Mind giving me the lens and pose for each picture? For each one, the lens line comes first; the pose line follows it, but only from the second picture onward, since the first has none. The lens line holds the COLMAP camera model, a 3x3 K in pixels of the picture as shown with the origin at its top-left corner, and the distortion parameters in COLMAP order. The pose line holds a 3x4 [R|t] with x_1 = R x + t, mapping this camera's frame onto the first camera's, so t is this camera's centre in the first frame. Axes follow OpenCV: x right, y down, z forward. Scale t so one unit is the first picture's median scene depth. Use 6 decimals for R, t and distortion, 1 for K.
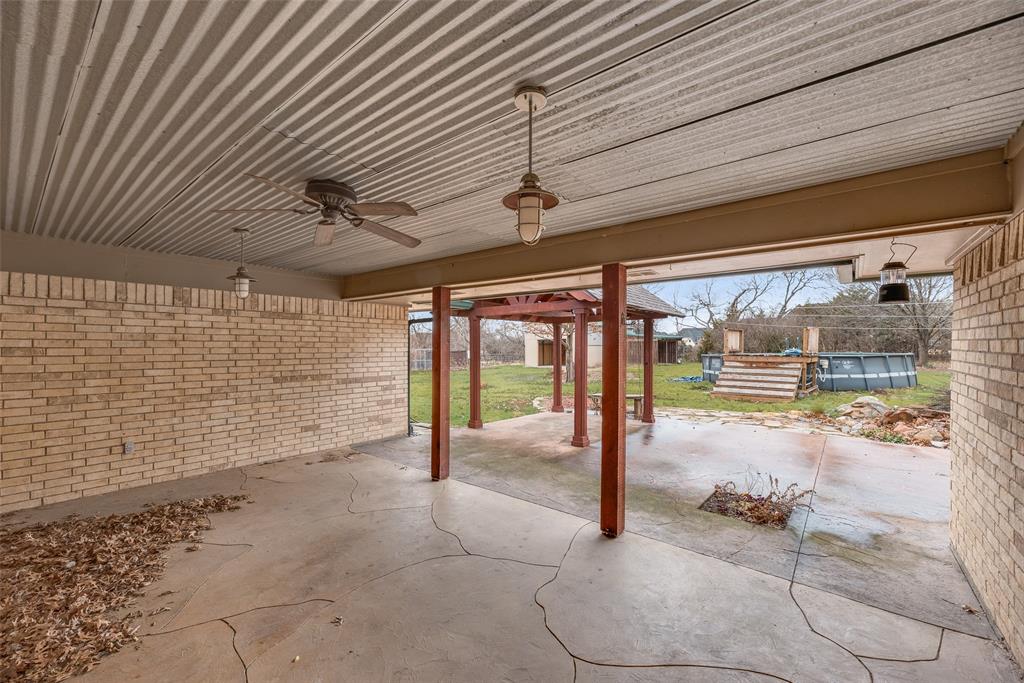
lens RADIAL K [[407.6, 0, 512.0], [0, 407.6, 341.5], [0, 0, 1]] dist [0.001345, 0.000825]
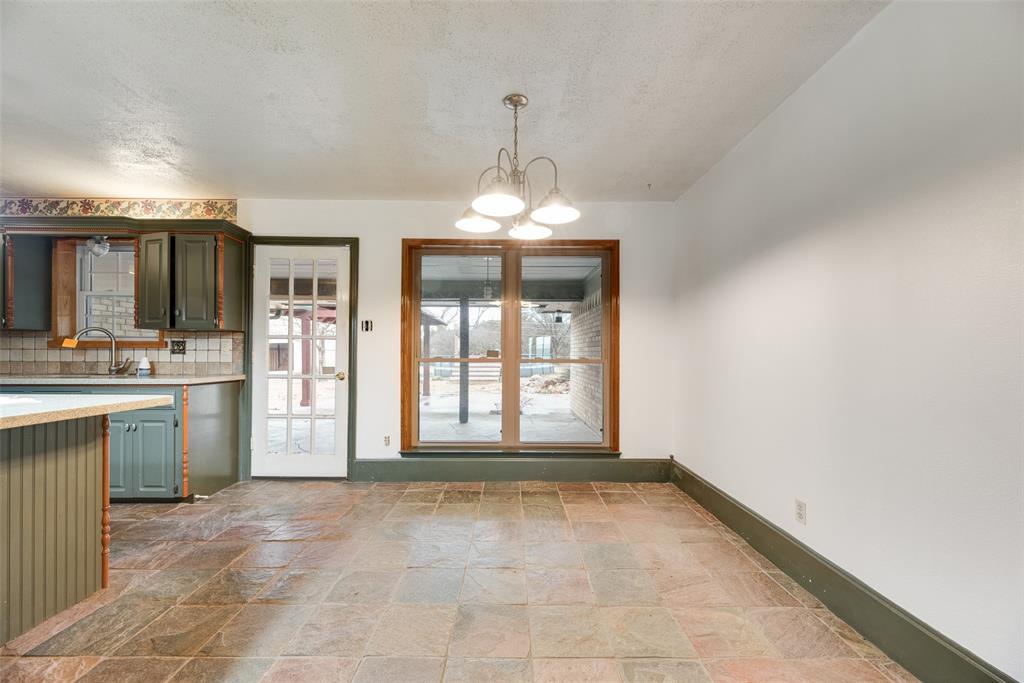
lens RADIAL K [[411.8, 0, 517.6], [0, 411.8, 357.1], [0, 0, 1]] dist [0.001119, 0.000179]
pose [[0.765002, -0.003073, 0.644020, -0.398043], [-0.009600, 0.999823, 0.016174, 0.036029], [-0.643956, -0.018555, 0.764837, -0.363036]]
